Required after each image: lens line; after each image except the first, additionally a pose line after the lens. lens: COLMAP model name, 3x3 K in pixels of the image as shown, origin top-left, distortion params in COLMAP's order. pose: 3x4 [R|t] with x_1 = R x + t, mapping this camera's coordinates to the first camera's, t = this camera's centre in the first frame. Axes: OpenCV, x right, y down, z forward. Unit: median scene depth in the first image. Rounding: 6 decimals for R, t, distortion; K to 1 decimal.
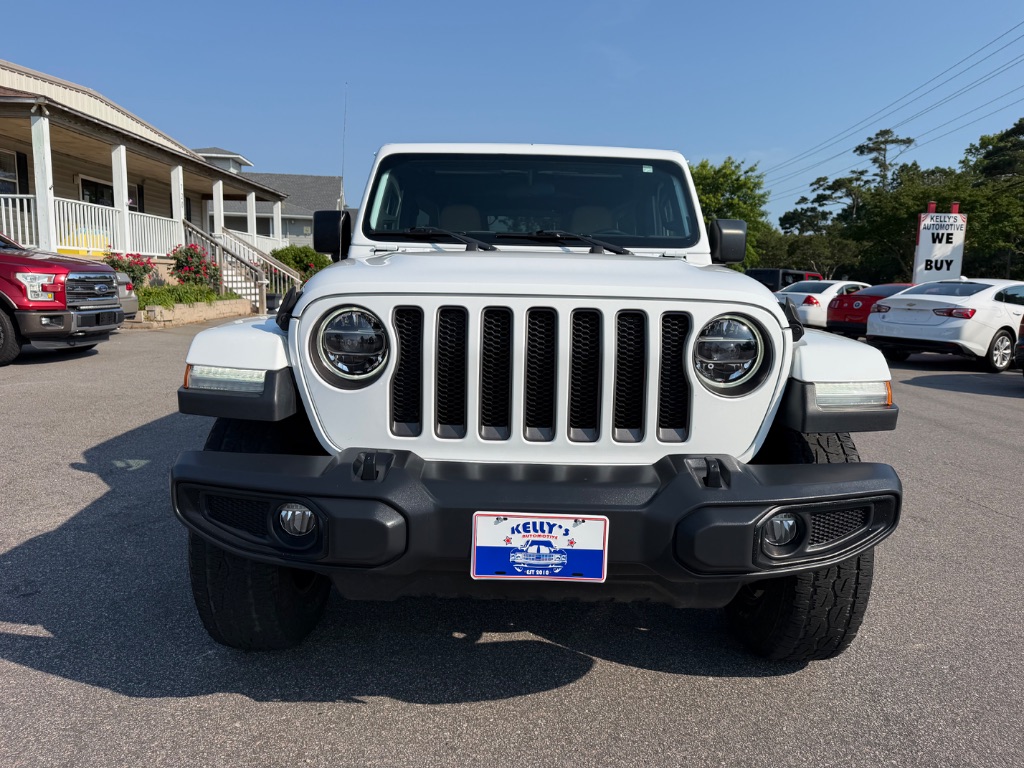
lens RADIAL K [[724.8, 0, 514.2], [0, 724.8, 384.5], [0, 0, 1]] dist [0.006749, -0.013263]
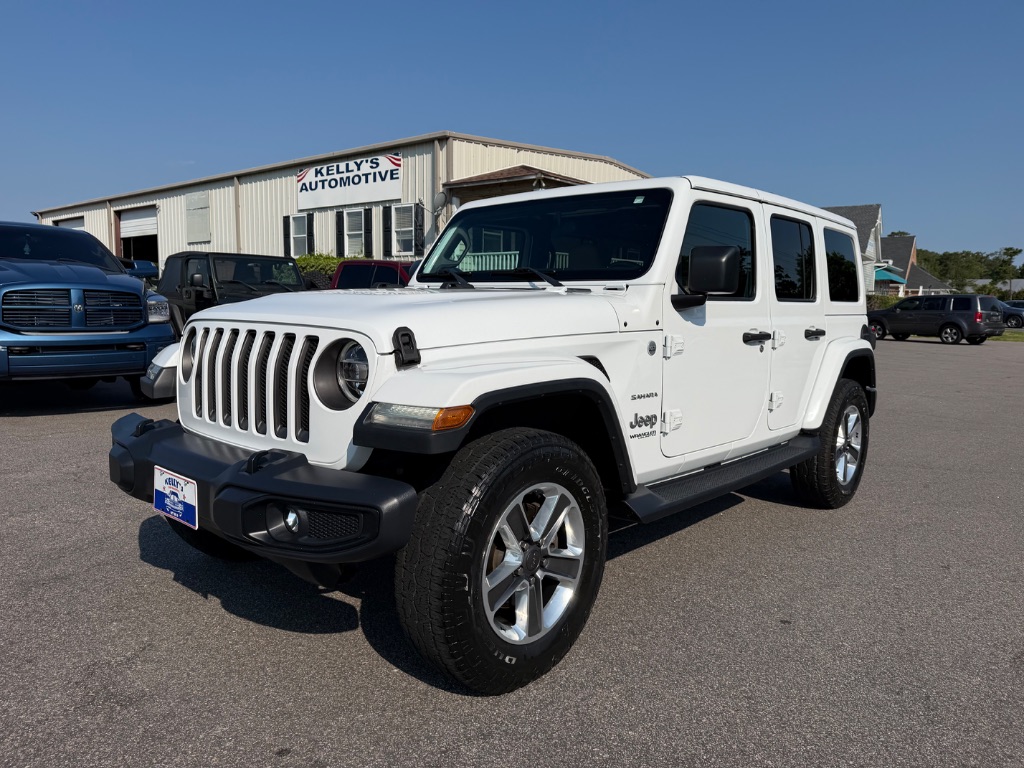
lens RADIAL K [[724.8, 0, 517.7], [0, 724.8, 400.9], [0, 0, 1]] dist [0.006749, -0.013263]
pose [[0.742607, 0.074438, -0.665578, 0.142052], [-0.092632, 0.995668, 0.008002, -0.003748], [0.663291, 0.055711, 0.746285, 0.034944]]
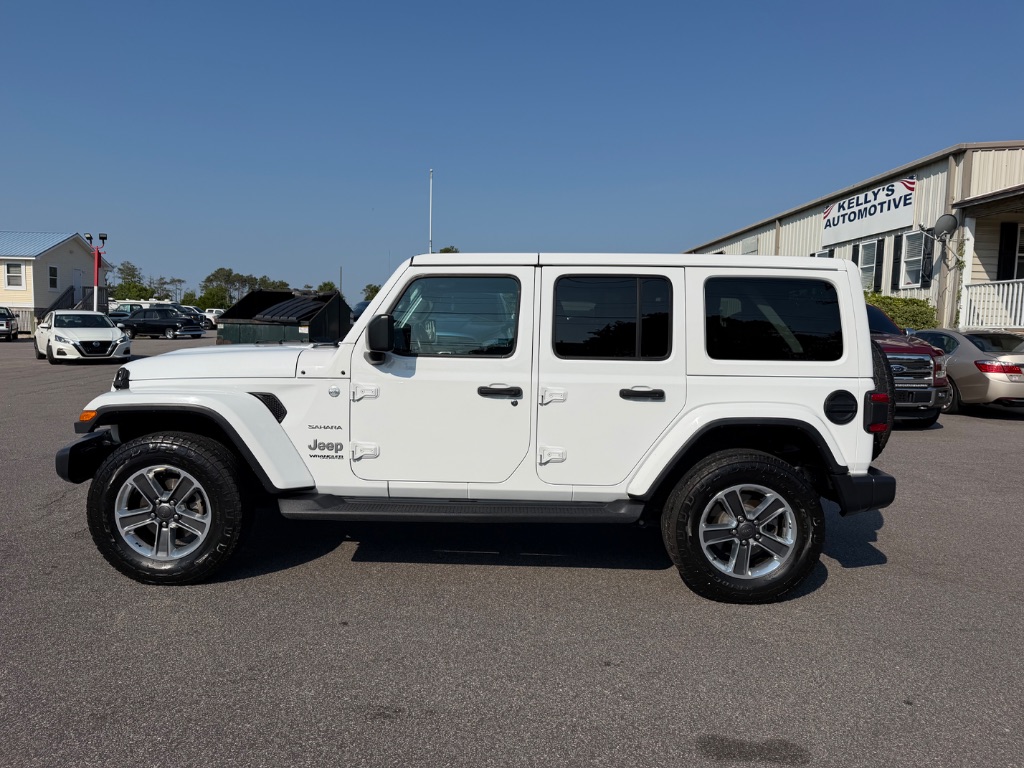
lens RADIAL K [[724.8, 0, 510.9], [0, 724.8, 385.7], [0, 0, 1]] dist [0.006749, -0.013263]
pose [[-0.019604, 0.053654, -0.998367, 0.196289], [-0.155498, 0.986244, 0.056056, -0.018756], [0.987642, 0.156343, -0.010991, 0.117103]]
